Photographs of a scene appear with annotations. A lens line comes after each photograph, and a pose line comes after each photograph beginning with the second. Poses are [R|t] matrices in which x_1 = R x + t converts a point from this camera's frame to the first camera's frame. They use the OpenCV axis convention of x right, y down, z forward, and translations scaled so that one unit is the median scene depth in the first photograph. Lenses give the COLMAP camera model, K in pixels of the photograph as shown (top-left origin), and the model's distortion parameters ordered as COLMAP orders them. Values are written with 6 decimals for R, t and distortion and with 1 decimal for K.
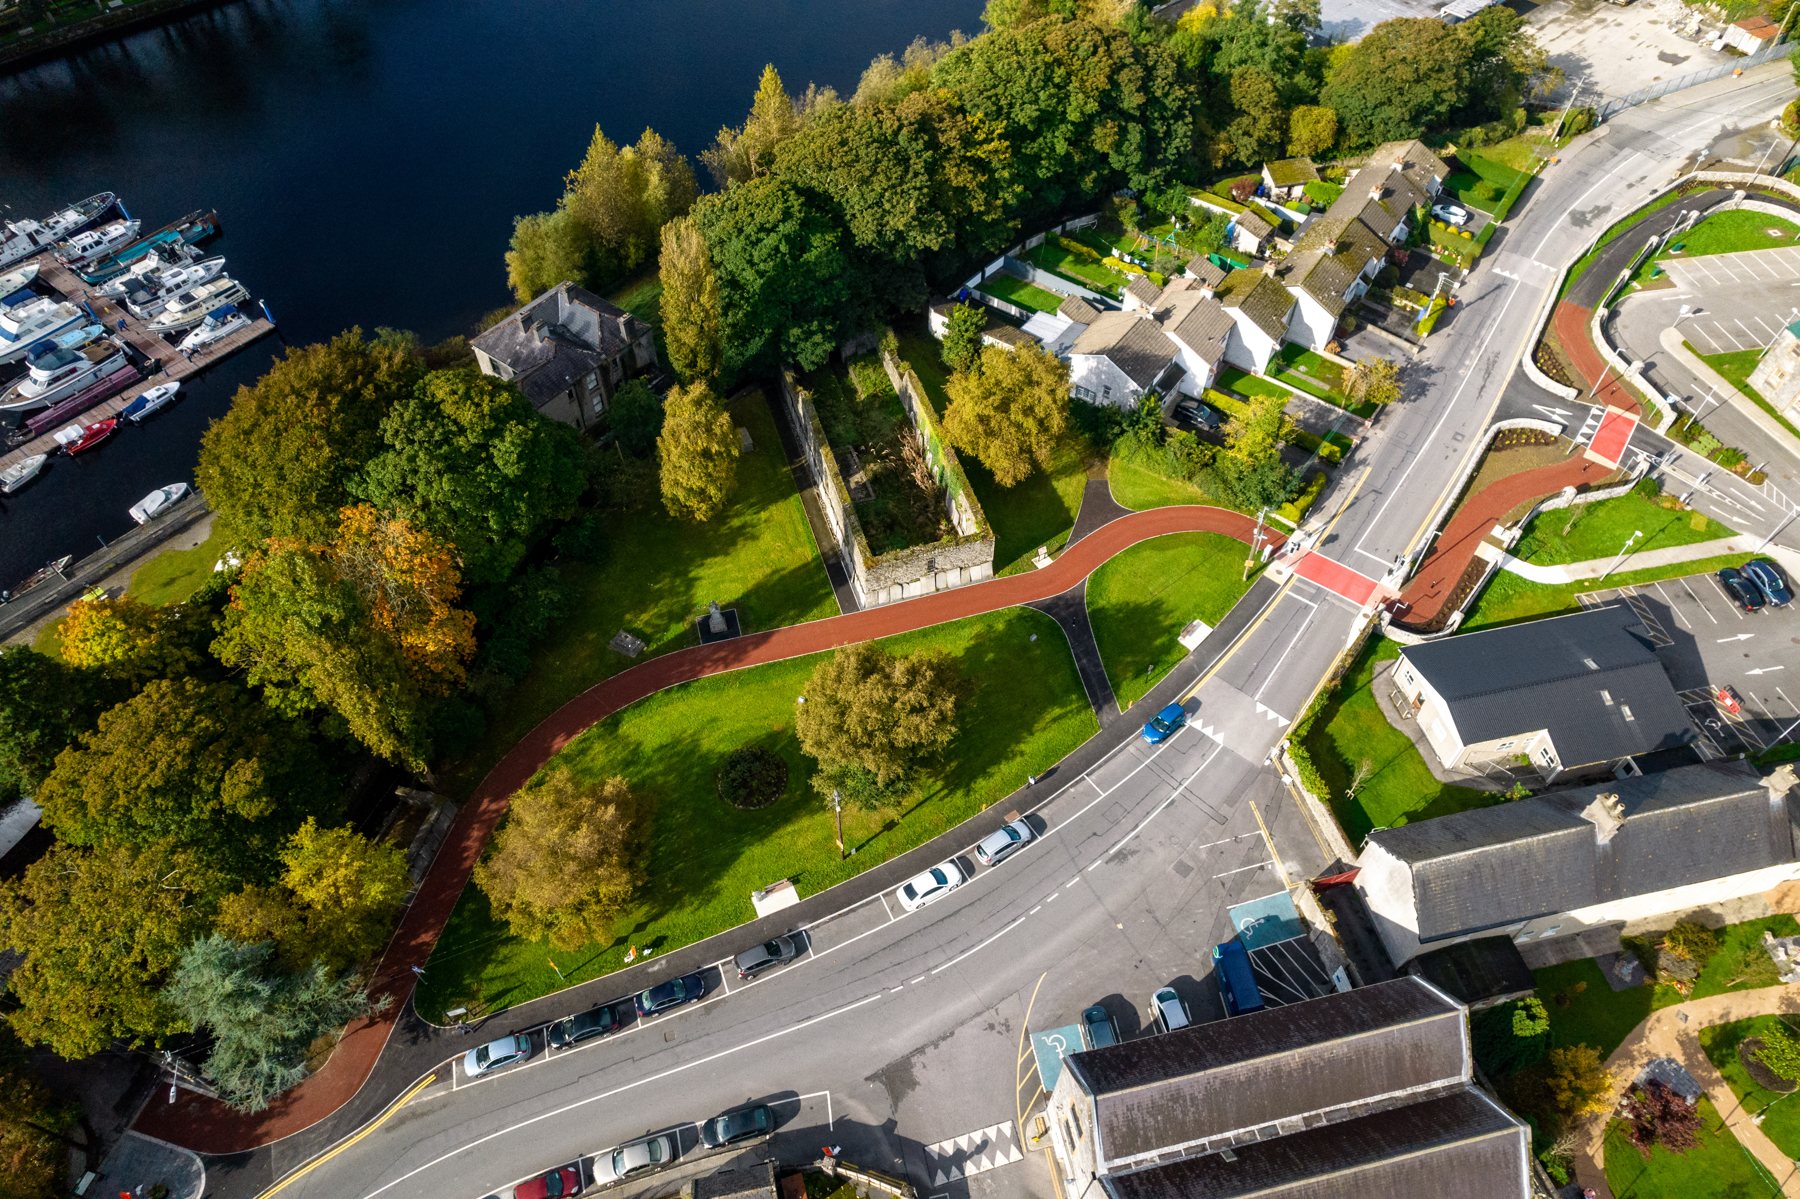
lens RADIAL K [[1155.4, 0, 909.1], [0, 1155.4, 586.6], [0, 0, 1]] dist [-0.084829, 0.077740]
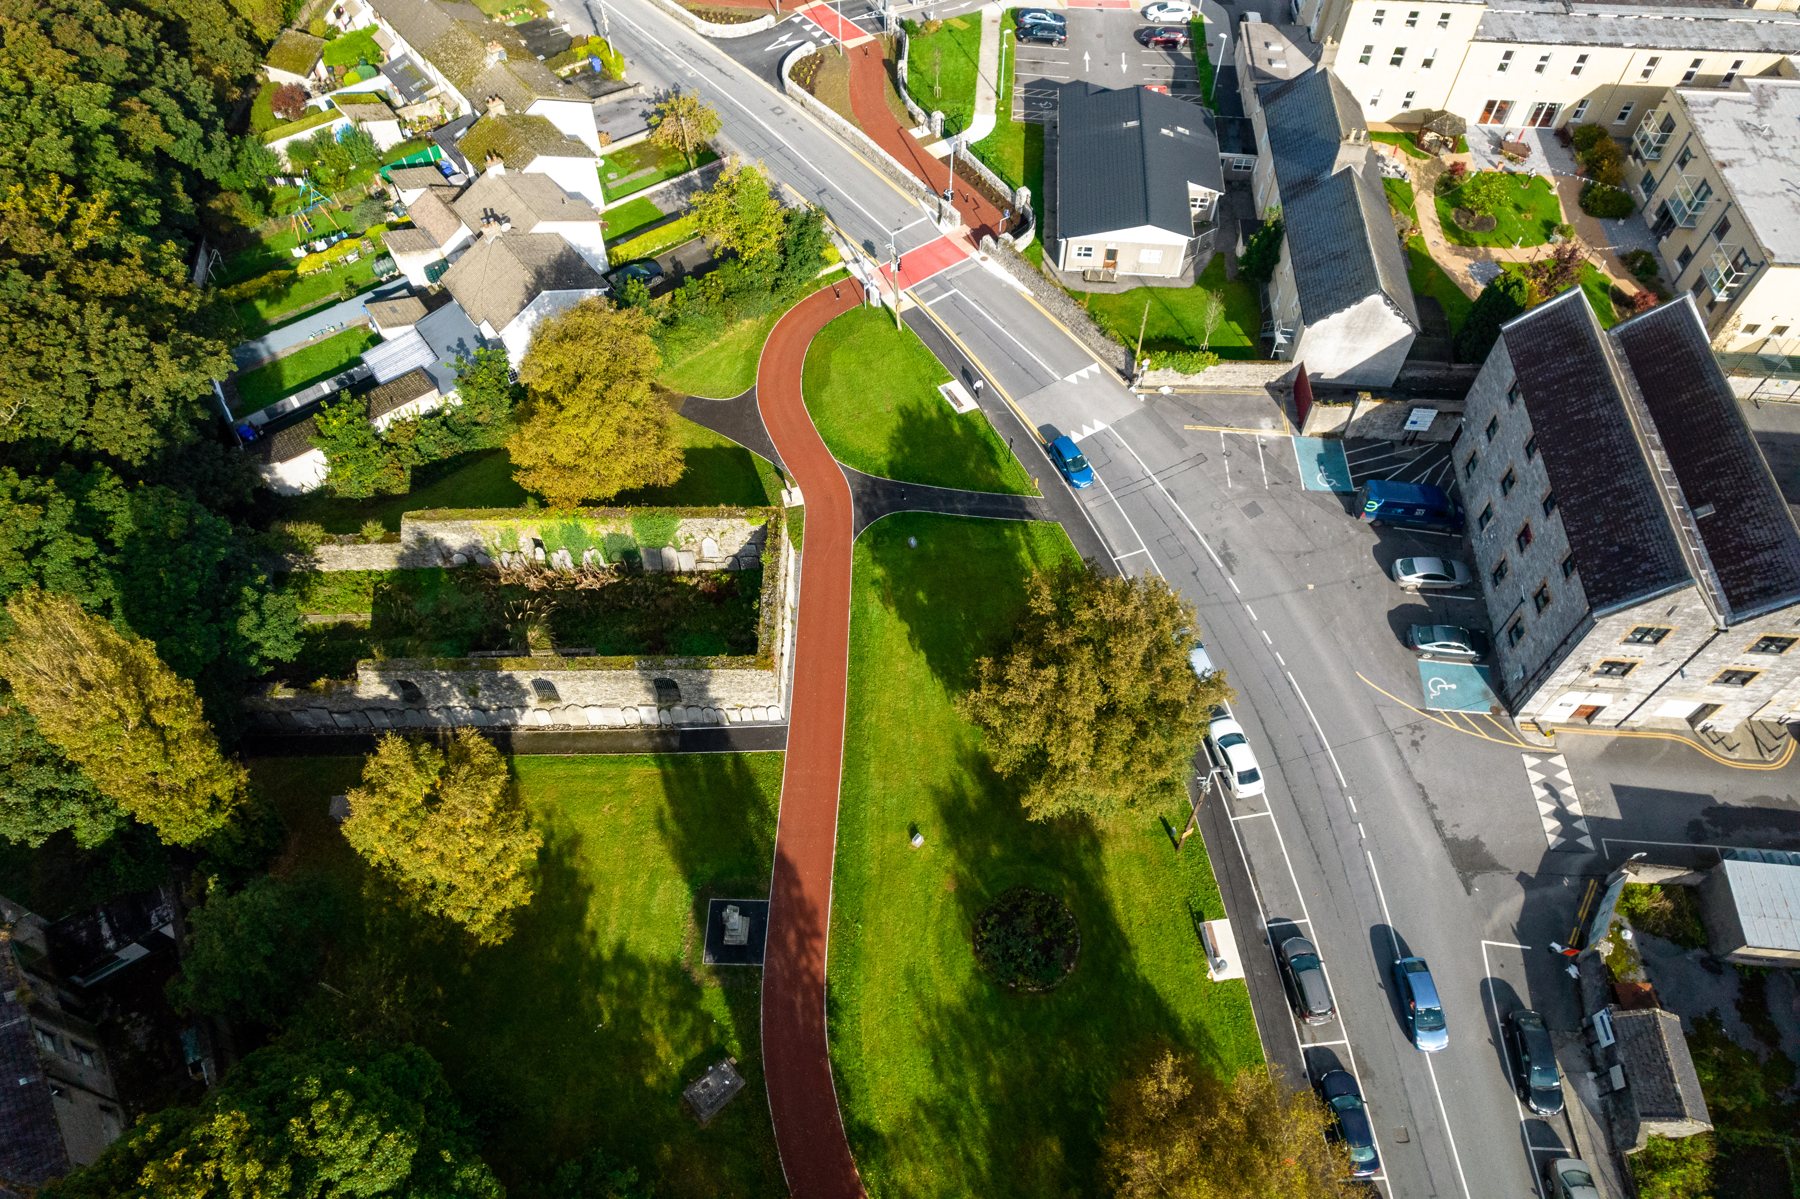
lens RADIAL K [[1160.4, 0, 911.2], [0, 1160.4, 583.7], [0, 0, 1]] dist [-0.101264, 0.100725]
pose [[0.288043, -0.780097, 0.555409, -0.338219], [0.737410, 0.550716, 0.391074, -0.239927], [-0.610948, 0.296918, 0.733882, 0.451364]]
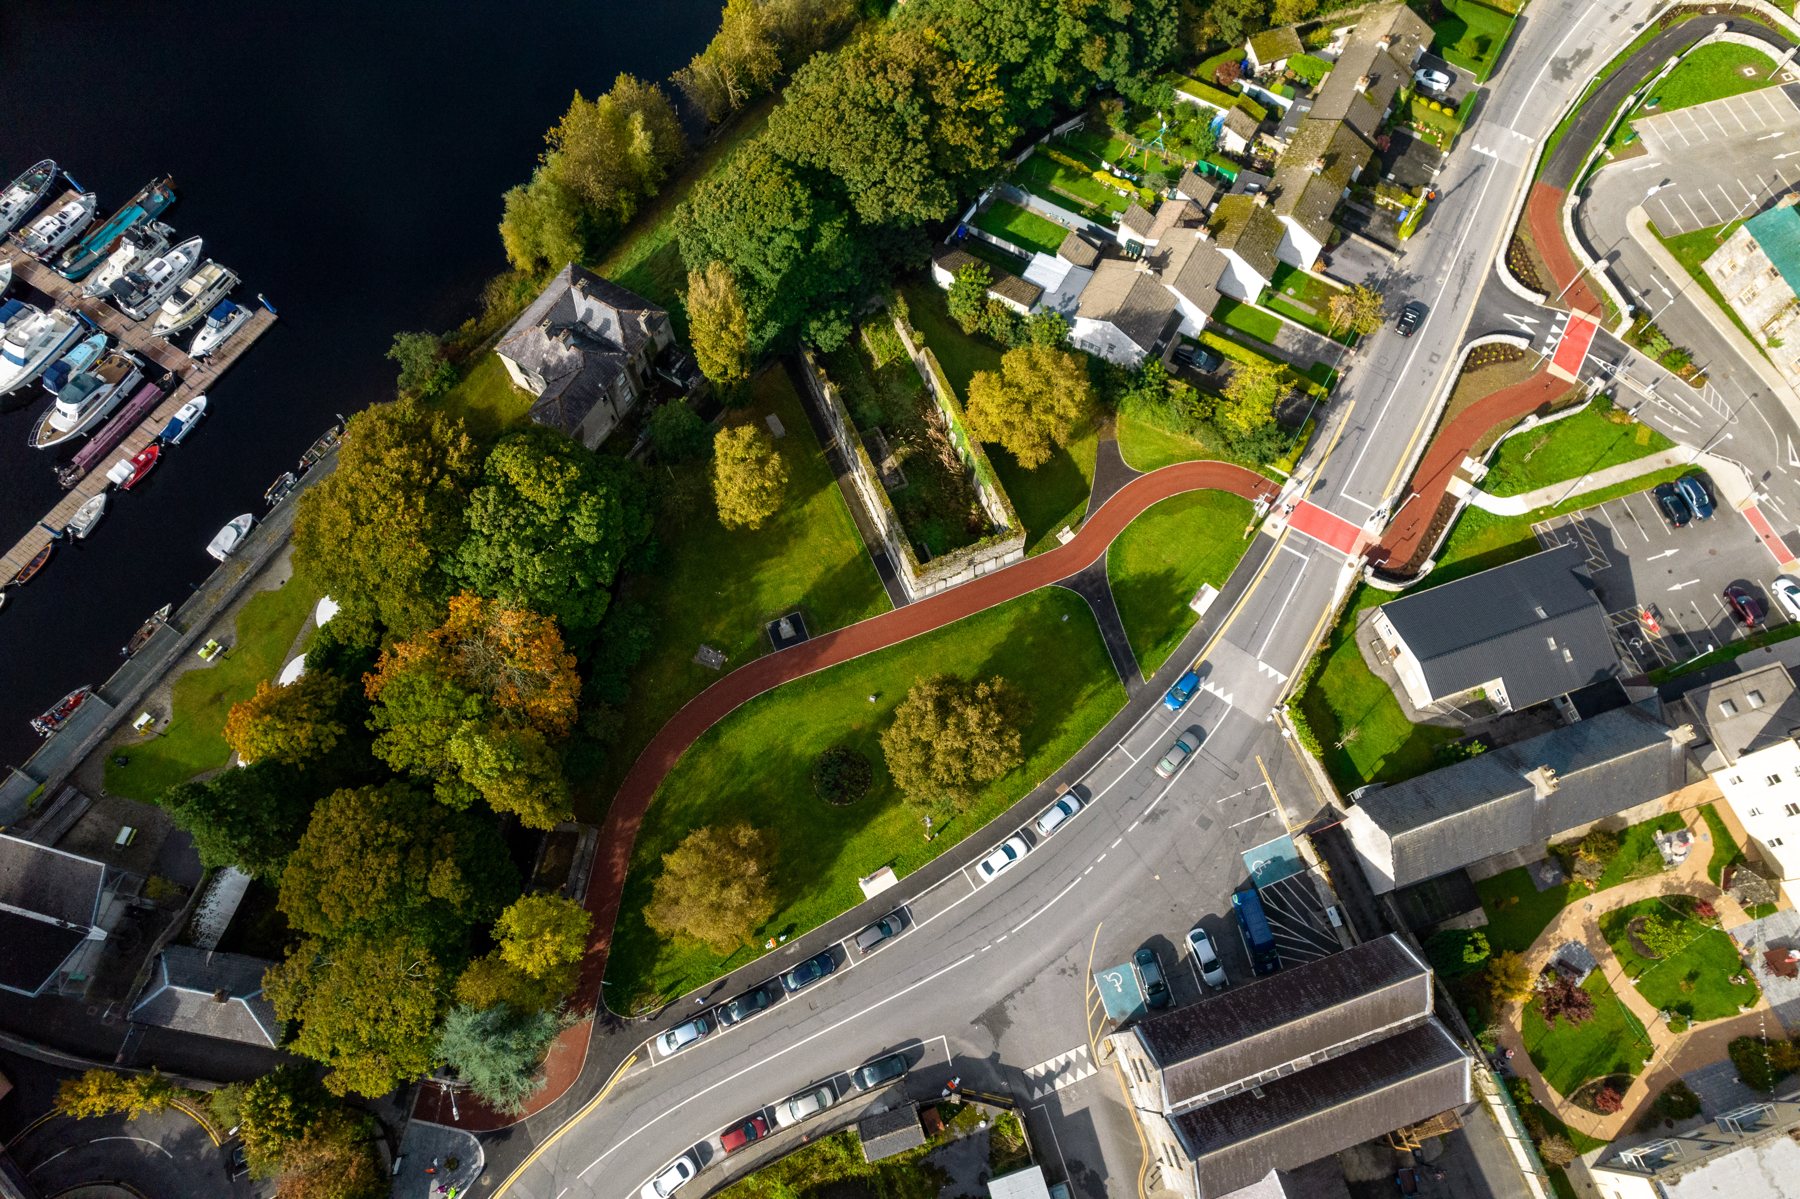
lens RADIAL K [[1155.4, 0, 909.1], [0, 1155.4, 586.6], [0, 0, 1]] dist [-0.084829, 0.077740]
pose [[0.994950, -0.095510, 0.030866, -0.078951], [0.082673, 0.954171, 0.287616, -0.328474], [-0.056921, -0.283611, 0.957248, -0.077291]]
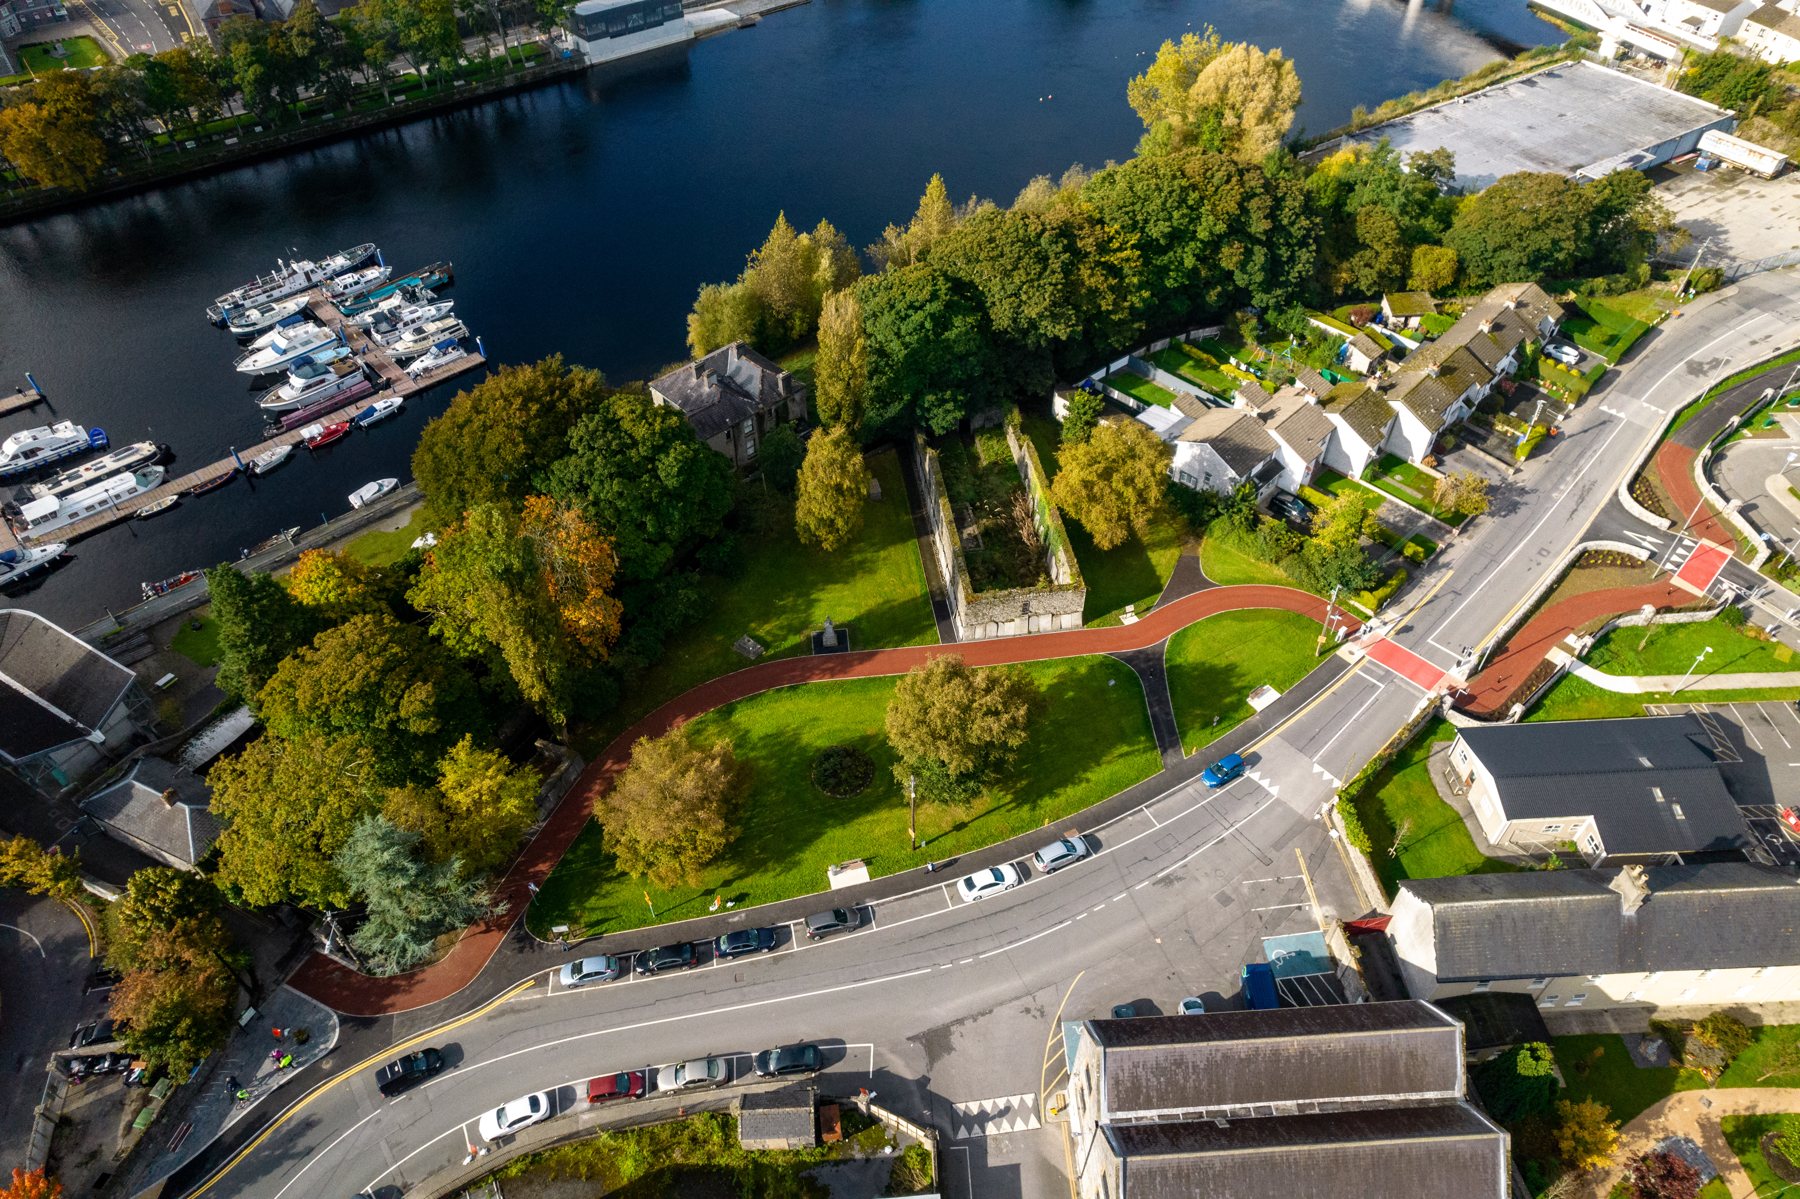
lens RADIAL K [[1155.4, 0, 909.1], [0, 1155.4, 586.6], [0, 0, 1]] dist [-0.084829, 0.077740]
pose [[0.987521, 0.105191, -0.117203, 0.036558], [-0.117033, 0.988160, -0.099209, 0.085406], [0.105380, 0.111688, 0.988140, -0.108587]]
